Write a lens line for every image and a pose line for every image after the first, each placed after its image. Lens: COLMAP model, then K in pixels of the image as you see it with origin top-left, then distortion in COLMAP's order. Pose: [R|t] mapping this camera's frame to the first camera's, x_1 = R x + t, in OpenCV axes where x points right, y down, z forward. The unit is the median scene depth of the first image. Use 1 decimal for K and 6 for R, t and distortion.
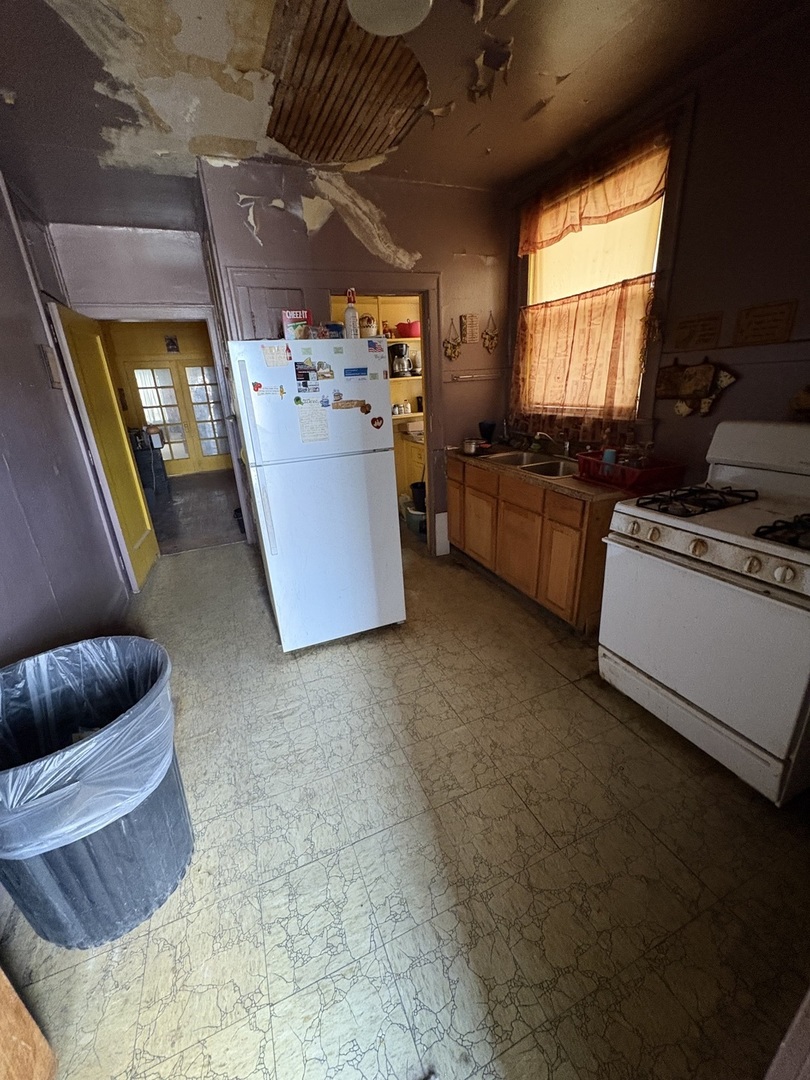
lens RADIAL K [[429.9, 0, 406.5], [0, 429.9, 542.9], [0, 0, 1]] dist [0.000688, -0.000791]
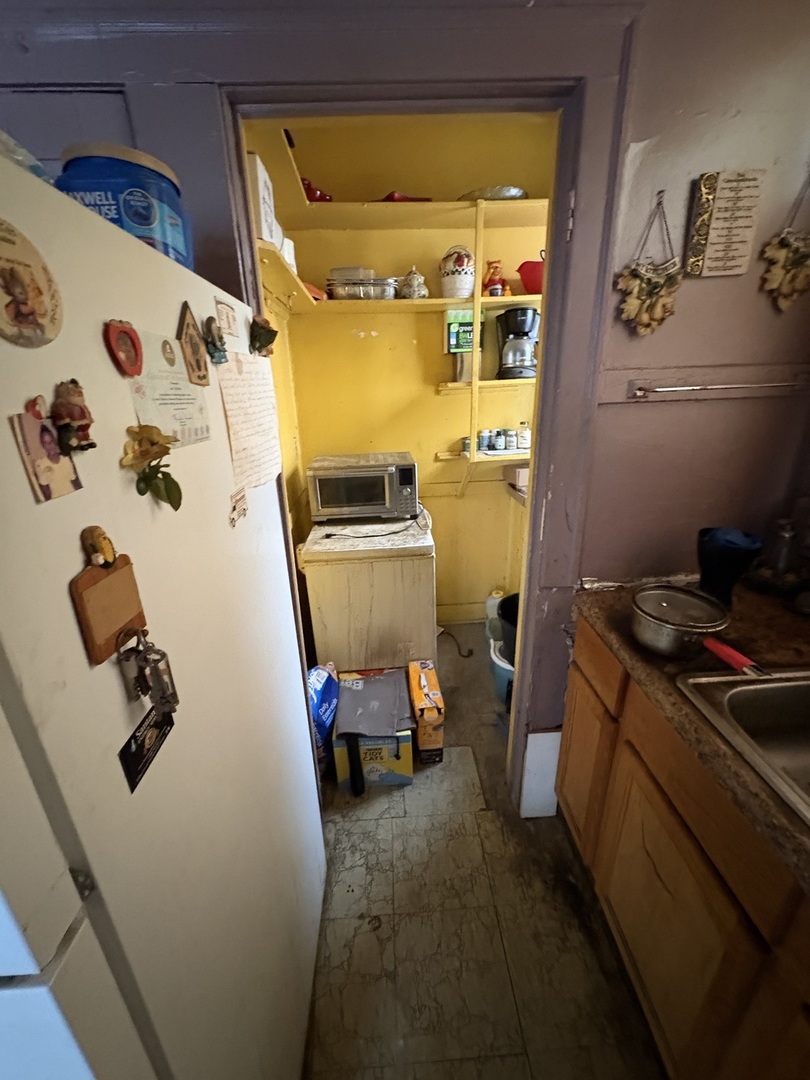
lens RADIAL K [[429.9, 0, 402.2], [0, 429.9, 538.6], [0, 0, 1]] dist [0.000688, -0.000791]
pose [[0.934366, 0.143427, -0.326174, 0.067597], [-0.140661, 0.989535, 0.032183, -0.259088], [0.327376, 0.015809, 0.944762, 0.638747]]
